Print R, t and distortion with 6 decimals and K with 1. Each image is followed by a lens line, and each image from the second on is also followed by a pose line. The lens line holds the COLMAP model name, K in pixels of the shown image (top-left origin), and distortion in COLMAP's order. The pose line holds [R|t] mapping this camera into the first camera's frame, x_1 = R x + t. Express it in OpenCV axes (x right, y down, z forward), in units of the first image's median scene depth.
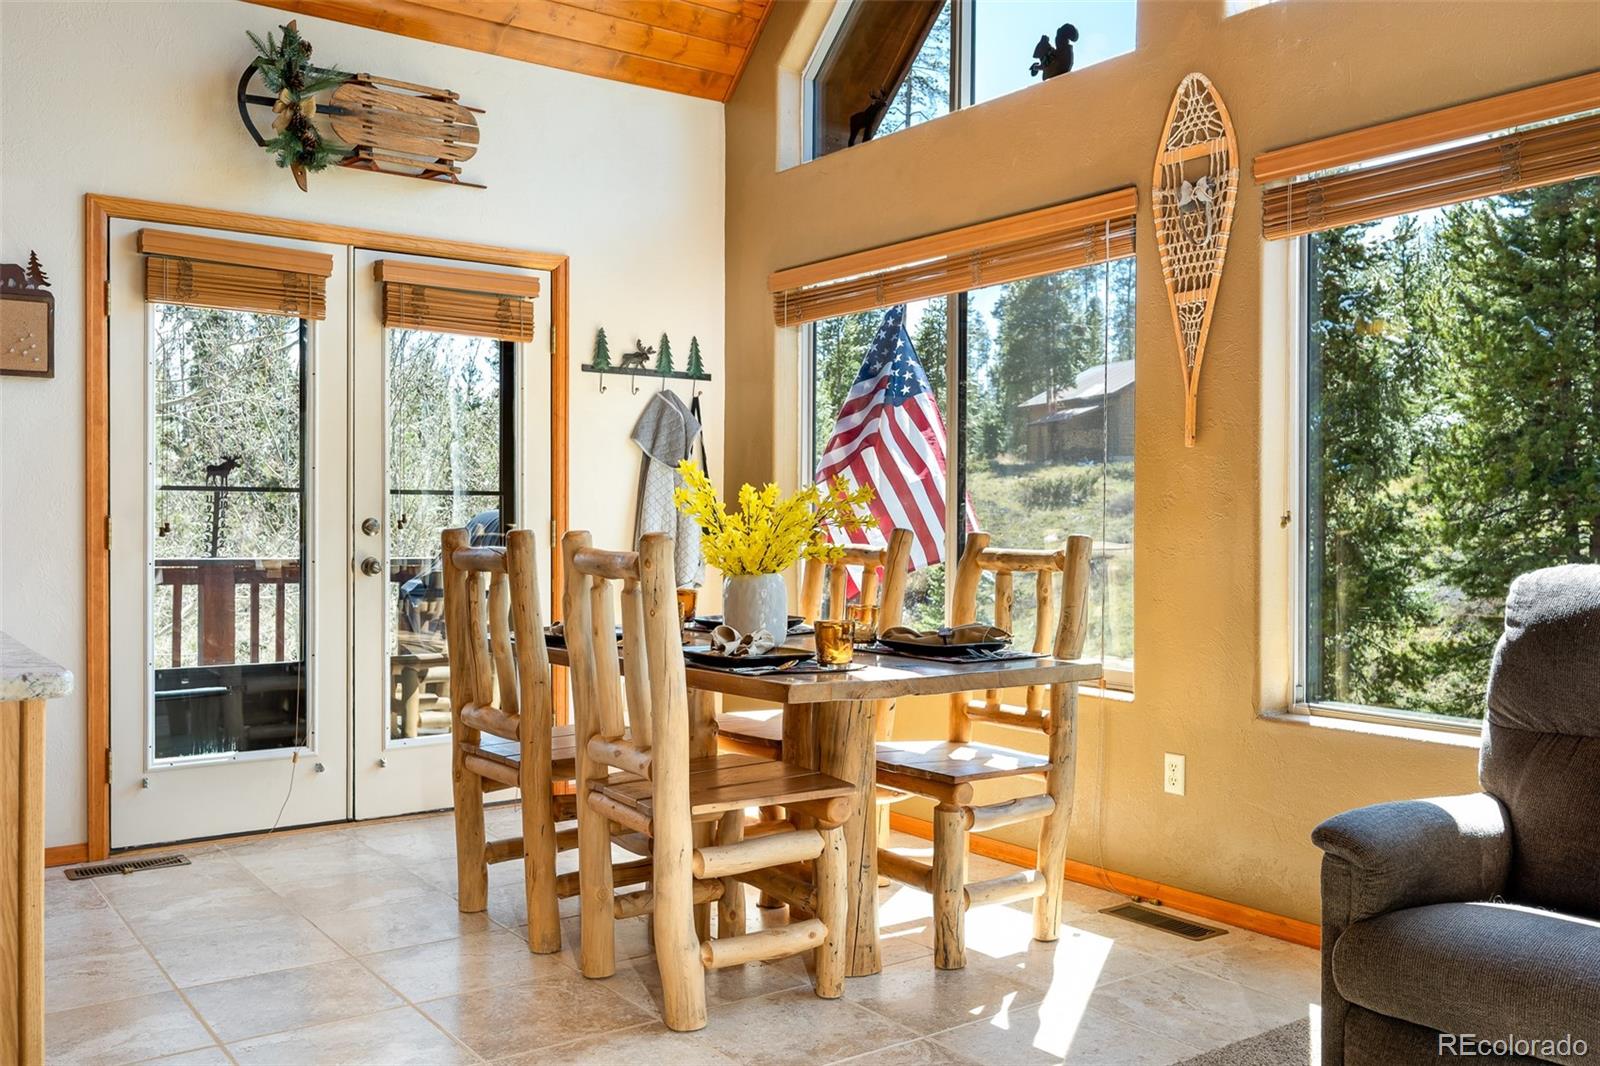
lens RADIAL K [[1359.4, 0, 779.1], [0, 1359.4, 533.9], [0, 0, 1]] dist [-0.003017, 0.000126]
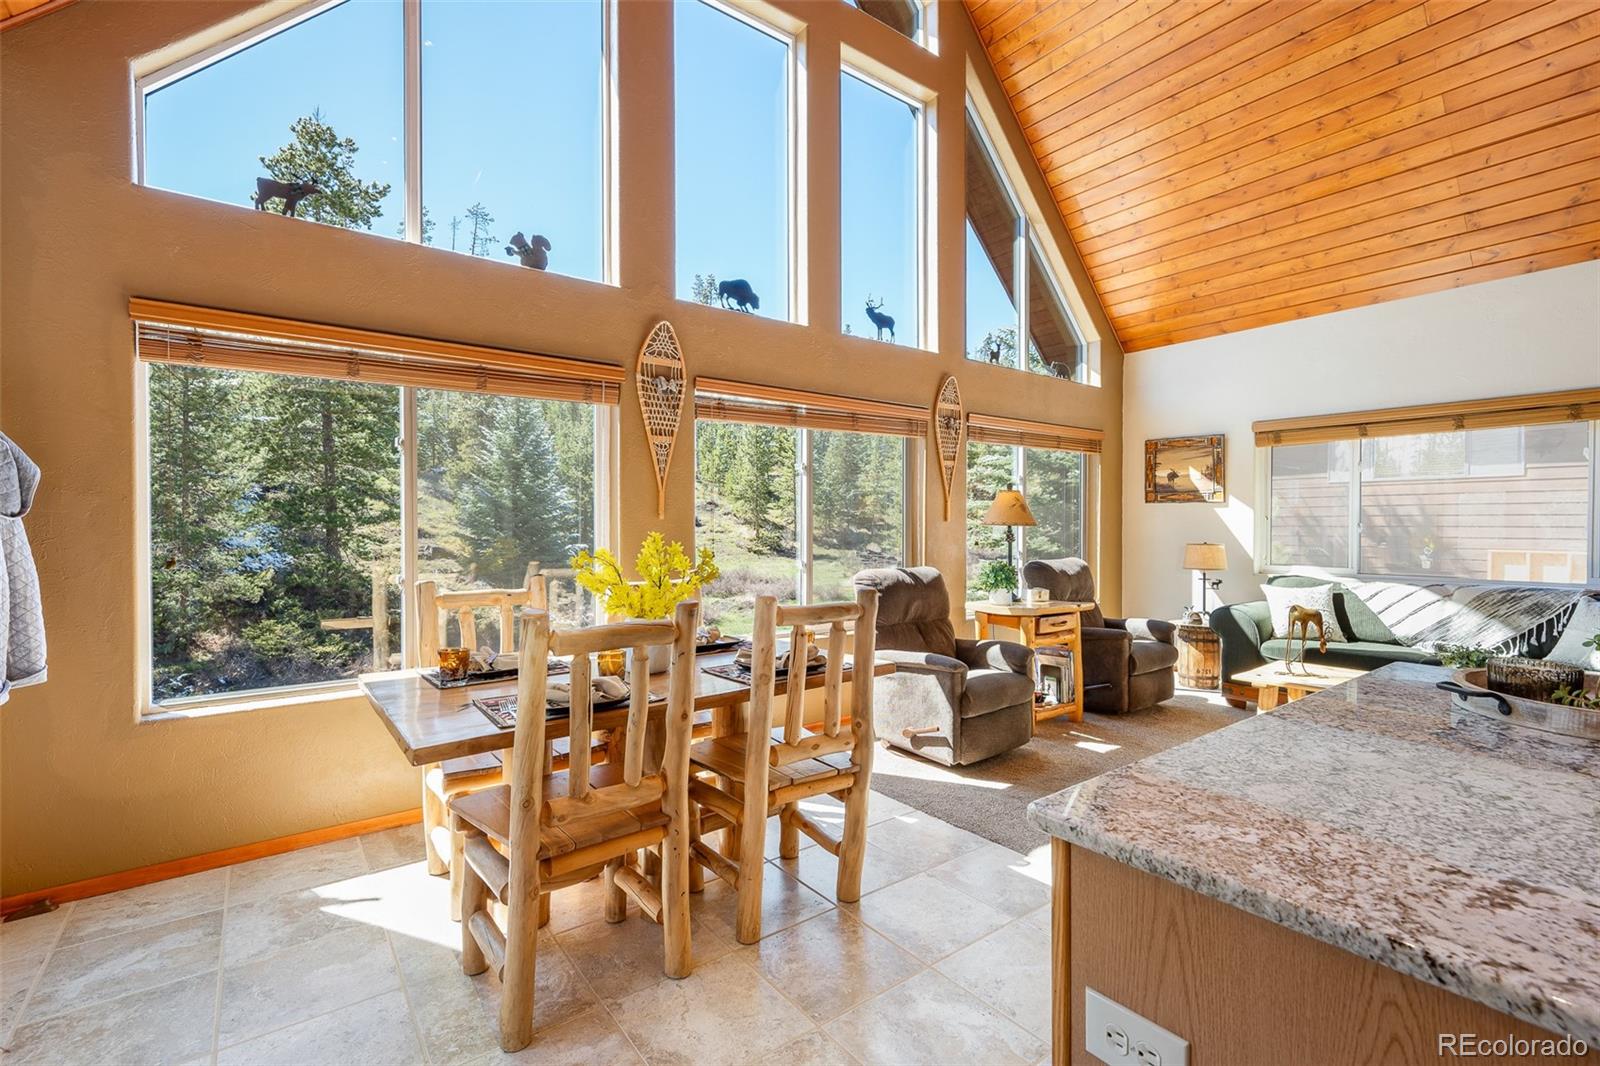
lens RADIAL K [[722.0, 0, 805.8], [0, 722.0, 537.5], [0, 0, 1]] dist [-0.001860, -0.000502]
pose [[-0.034246, -0.022109, 0.999169, -0.569981], [0.012306, 0.999670, 0.022542, -0.048939], [-0.999338, 0.013068, -0.033963, 0.684390]]
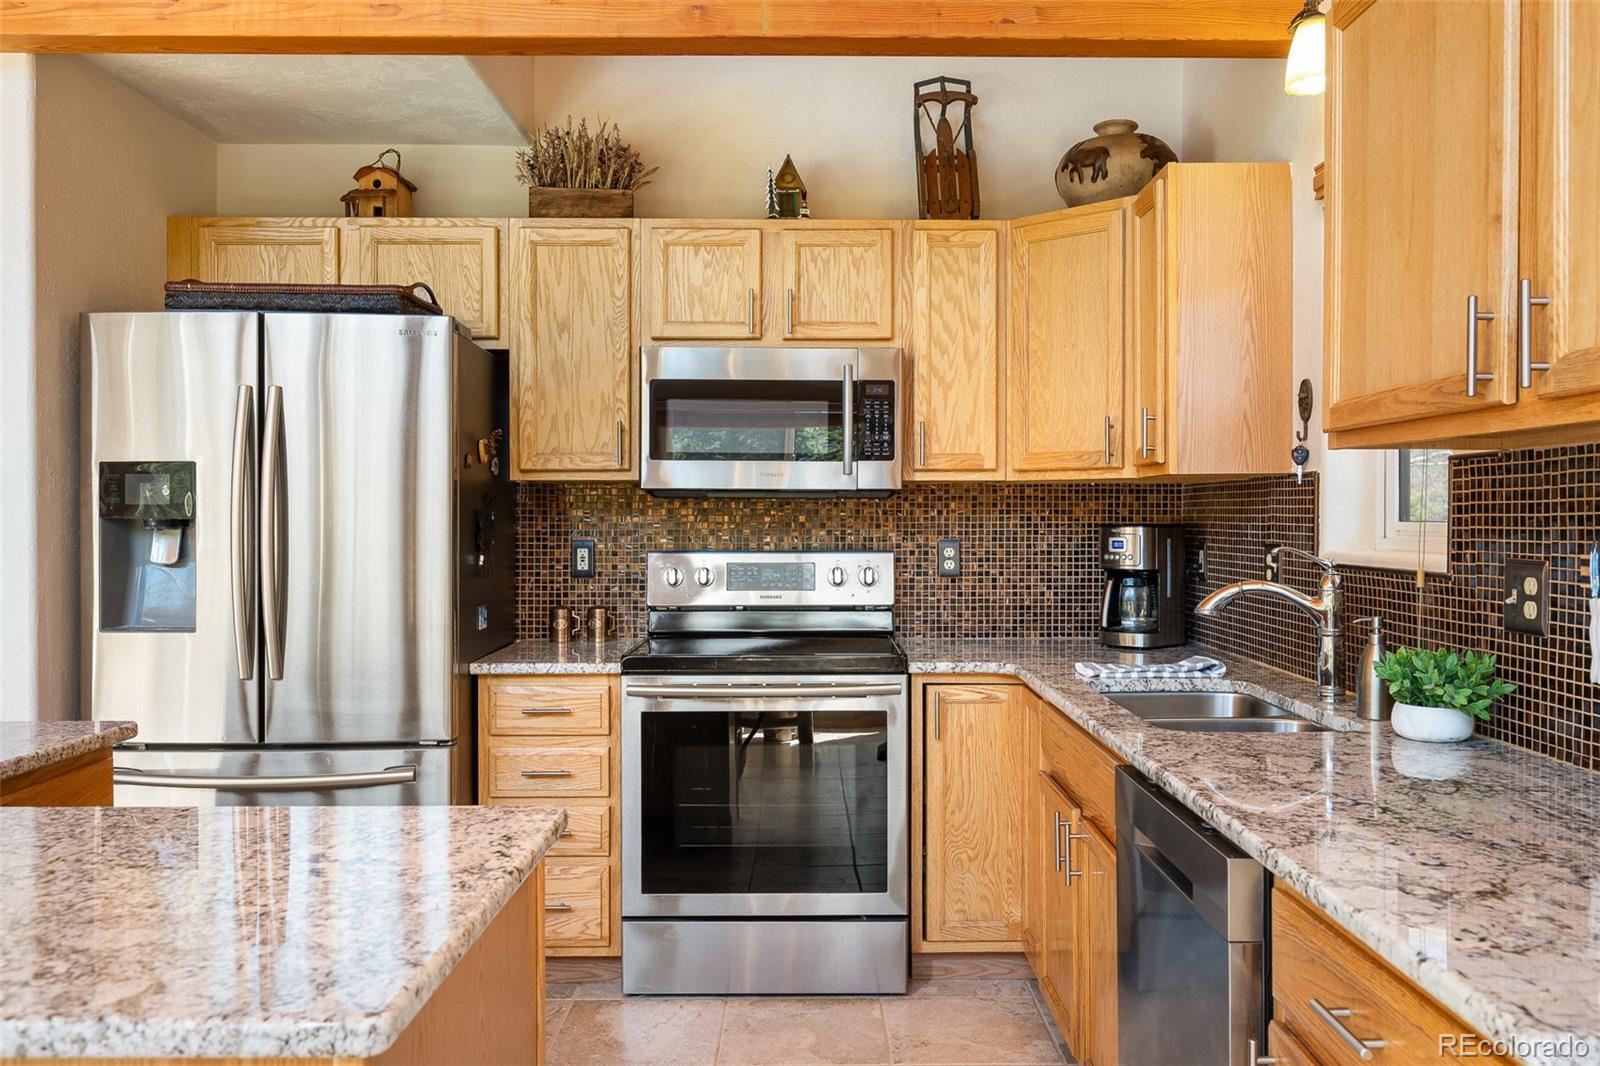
lens RADIAL K [[1258.3, 0, 821.2], [0, 1258.3, 531.9], [0, 0, 1]] dist [-0.000158, -0.000875]
pose [[-0.570431, 0.007202, -0.821314, -0.244869], [-0.007632, 0.999872, 0.014069, -0.048275], [0.821310, 0.014293, -0.570303, 0.785844]]
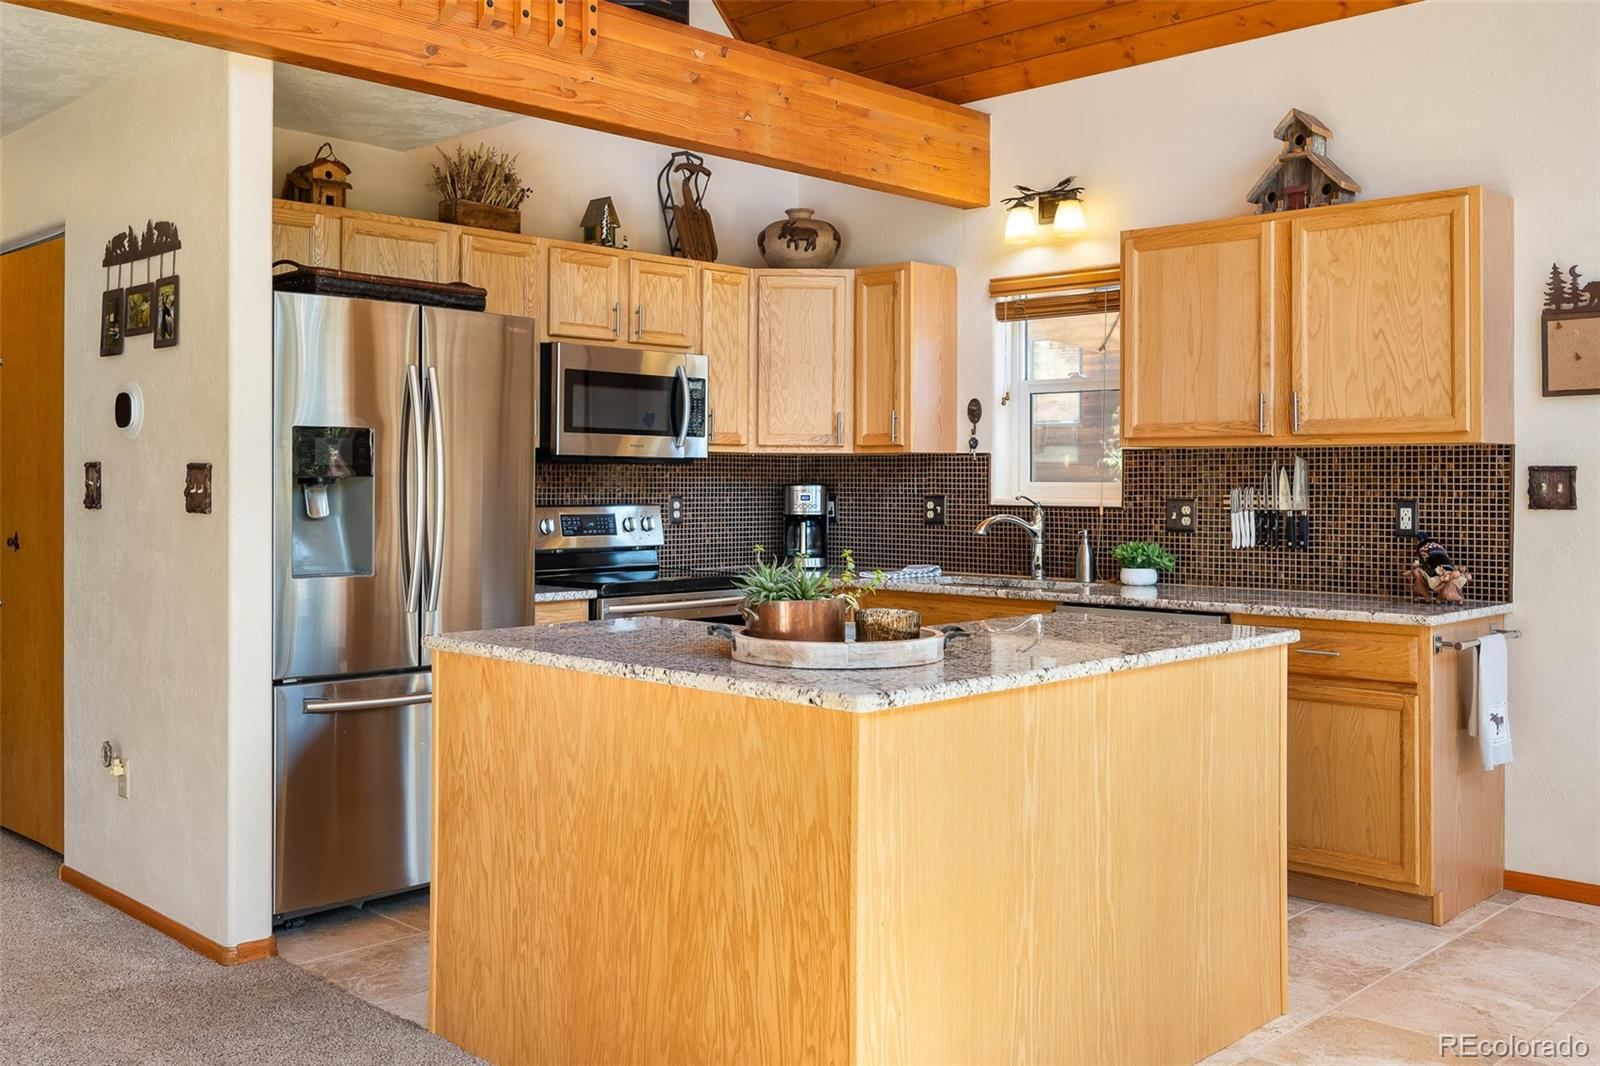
lens RADIAL K [[1475.7, 0, 763.5], [0, 1475.7, 464.4], [0, 0, 1]] dist [-0.007199, -0.001794]
pose [[0.168625, -0.013315, -0.985590, 0.338035], [-0.009098, 0.999845, -0.015064, -0.040161], [0.985638, 0.011507, 0.168478, 0.210811]]
